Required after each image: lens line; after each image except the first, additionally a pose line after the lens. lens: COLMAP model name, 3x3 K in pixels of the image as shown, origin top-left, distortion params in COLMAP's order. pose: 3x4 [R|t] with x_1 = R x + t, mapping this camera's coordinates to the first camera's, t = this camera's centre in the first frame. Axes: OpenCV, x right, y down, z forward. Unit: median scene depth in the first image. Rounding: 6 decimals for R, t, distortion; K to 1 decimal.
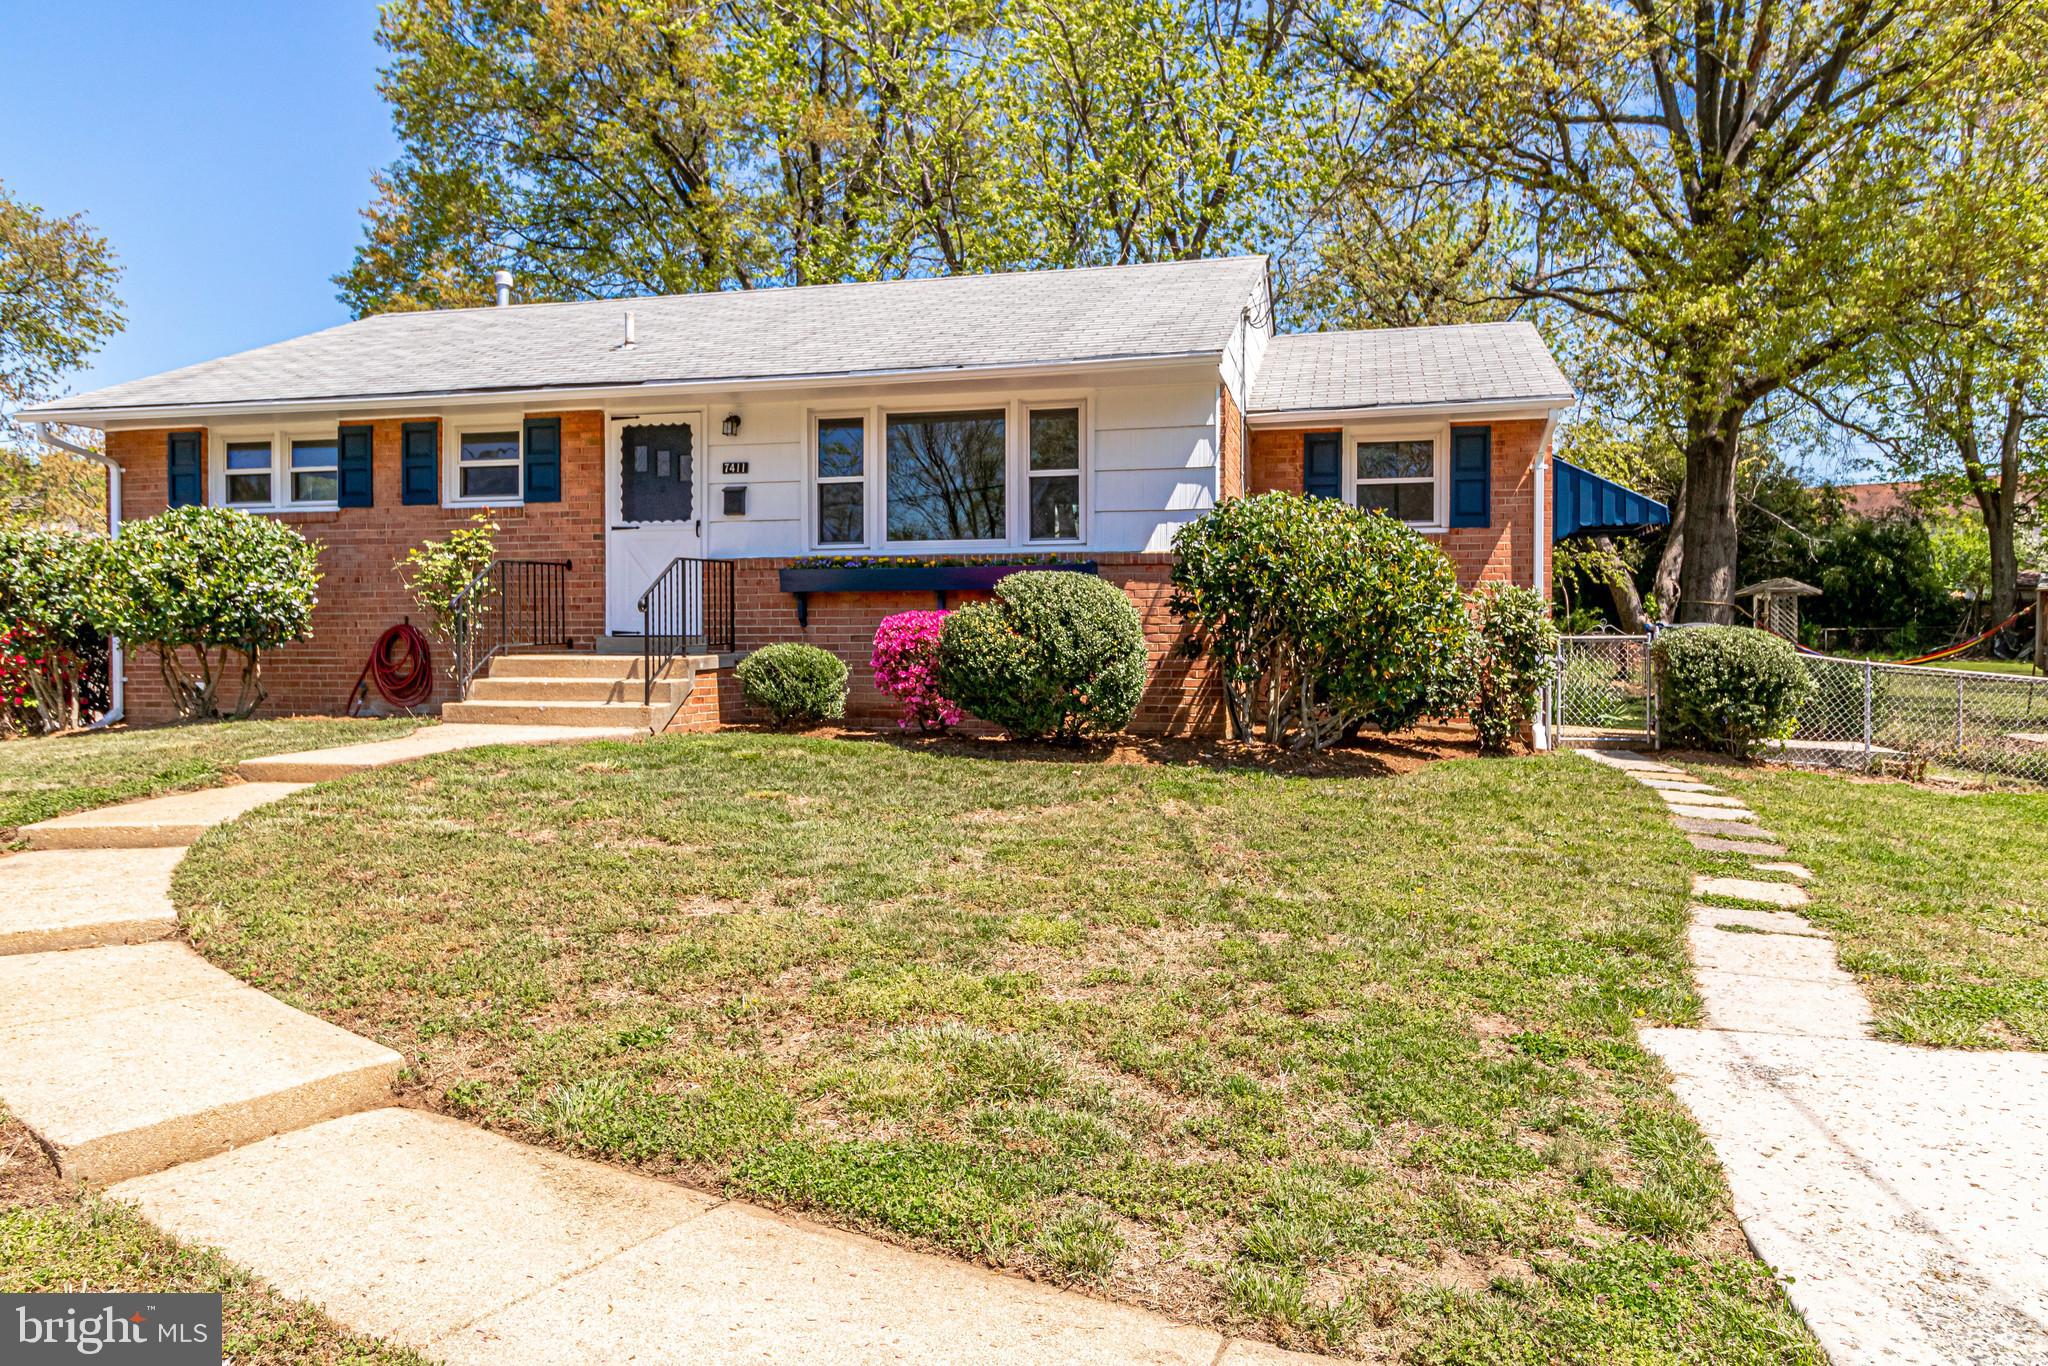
lens RADIAL K [[1409.1, 0, 1014.3], [0, 1409.1, 671.6], [0, 0, 1]] dist [-0.001043, -0.004577]
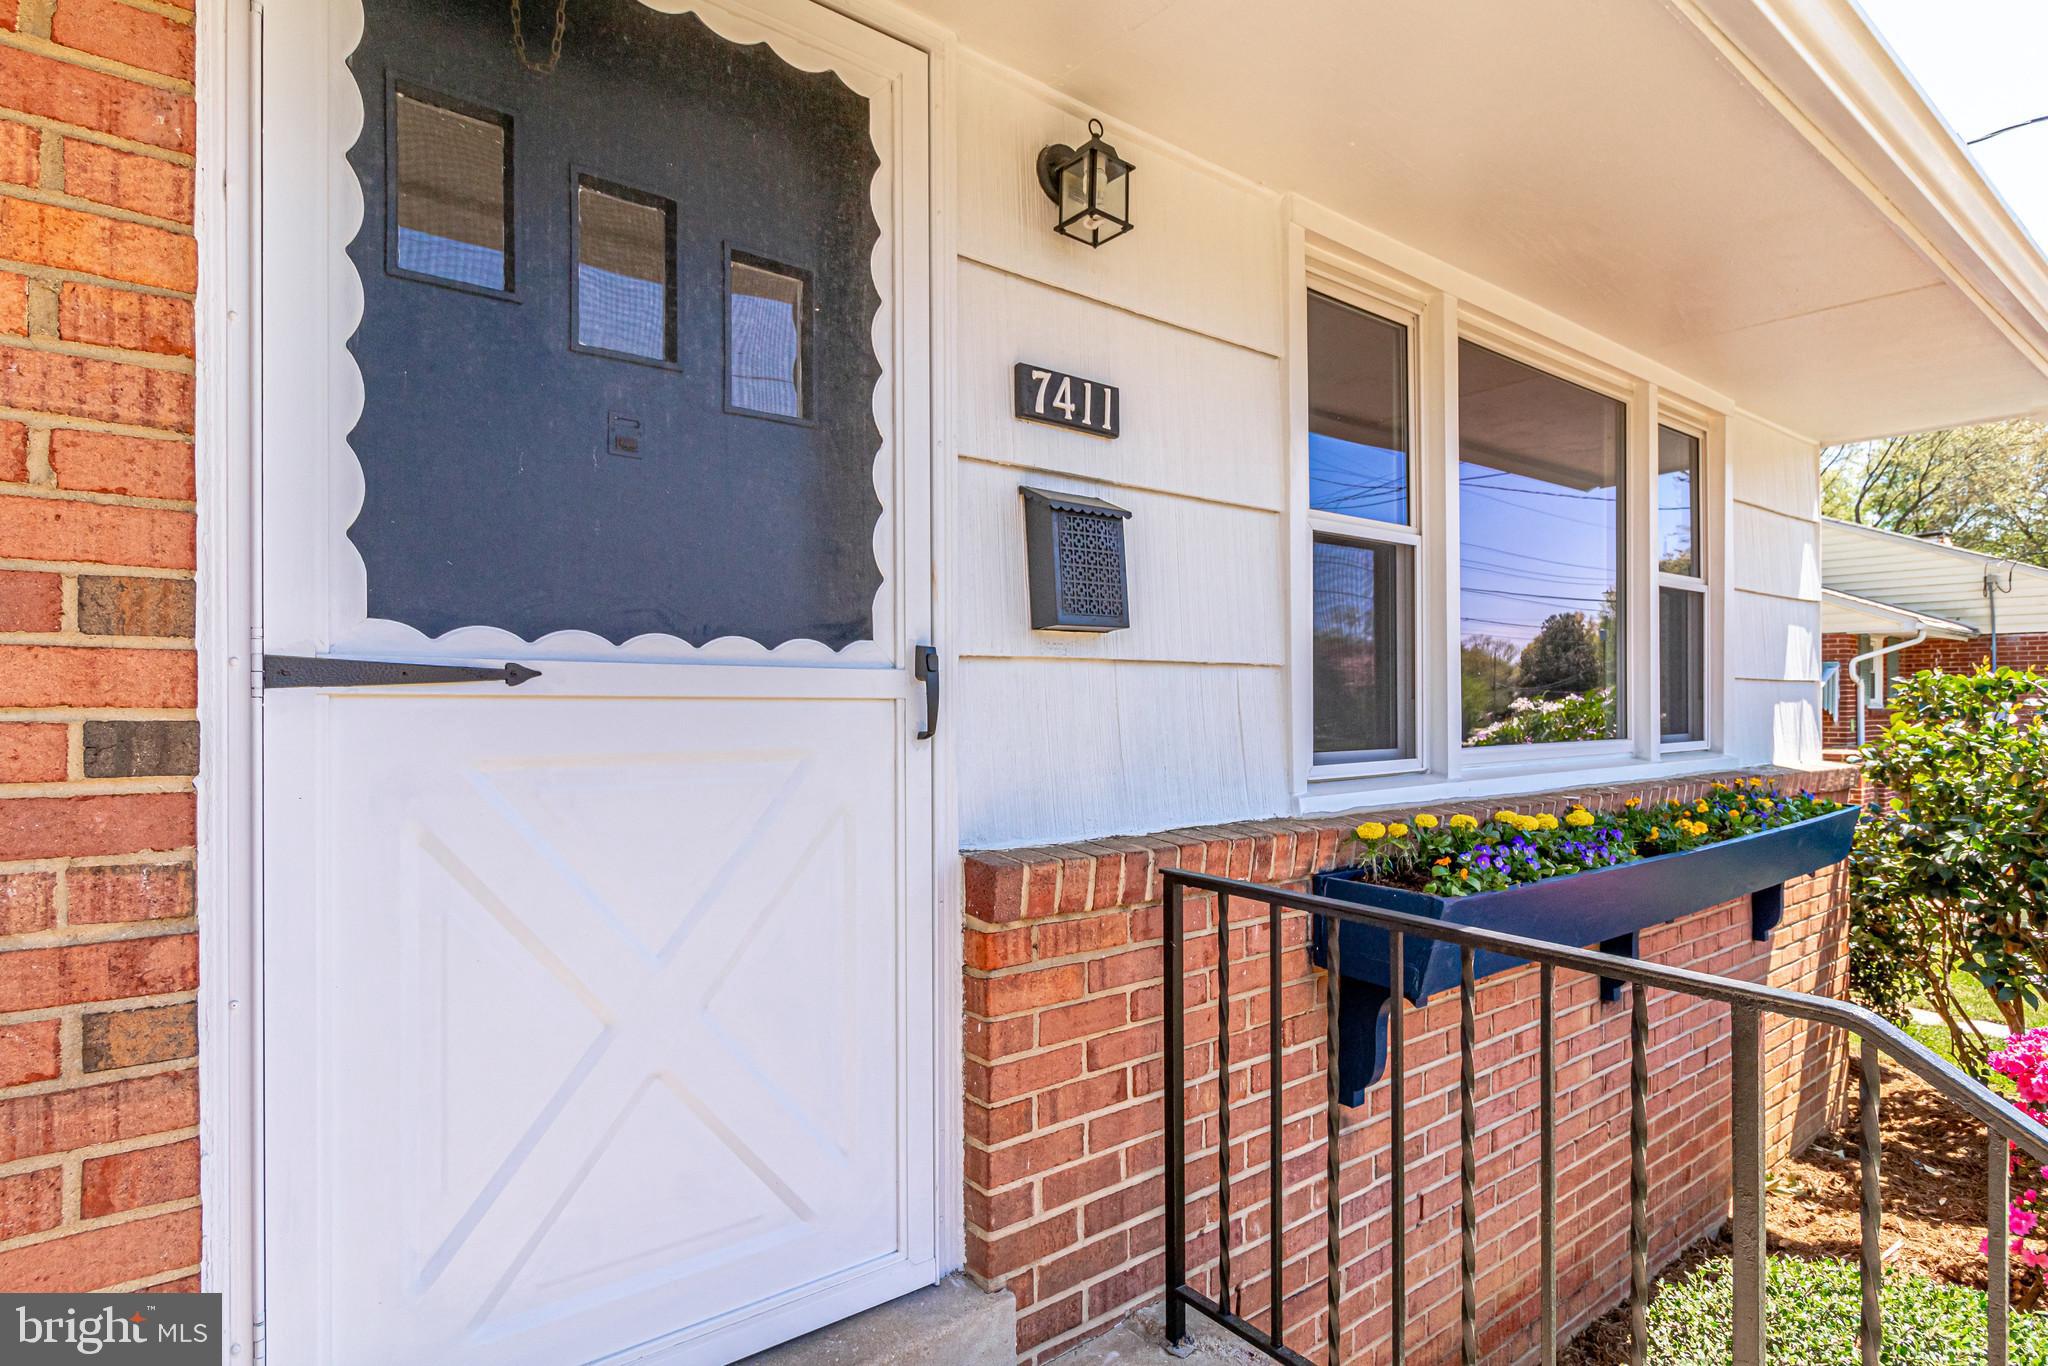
lens RADIAL K [[1077.3, 0, 1020.0], [0, 1077.3, 703.0], [0, 0, 1]] dist [-0.000843, -0.001648]
pose [[0.602957, -0.001004, 0.797773, -0.326232], [0.016023, 0.999813, -0.010852, -0.098646], [-0.797613, 0.019326, 0.602860, 0.907728]]
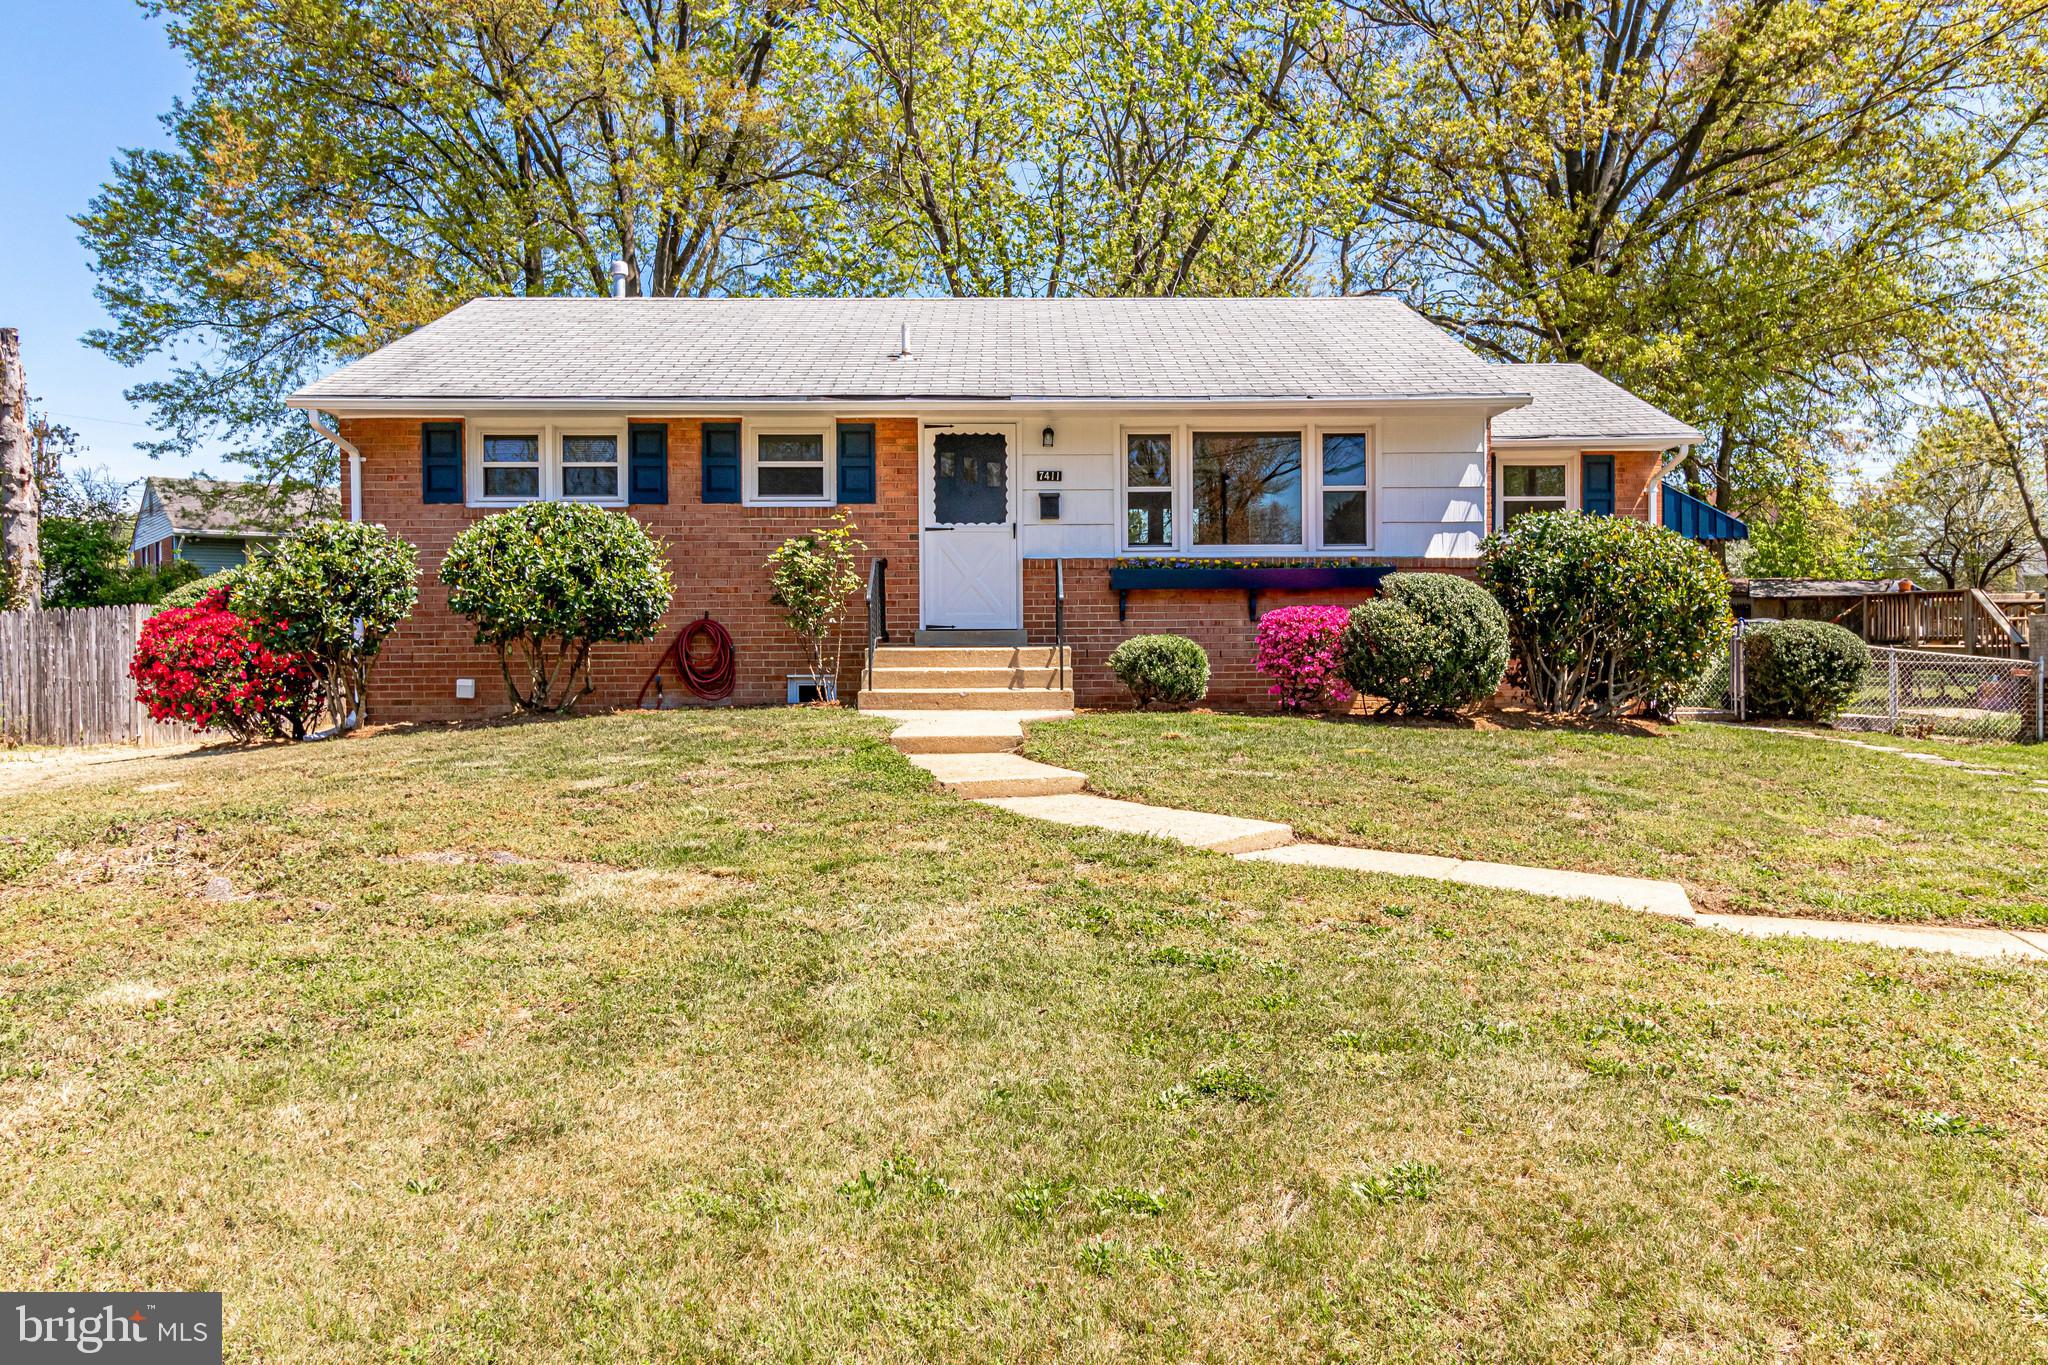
lens RADIAL K [[1554.5, 0, 1031.0], [0, 1554.5, 681.9], [0, 0, 1]] dist [-0.005894, 0.004845]
pose [[0.964680, -0.010576, 0.263211, -0.528825], [0.010901, 0.999941, 0.000229, 0.014991], [-0.263198, 0.002649, 0.964738, -0.159617]]
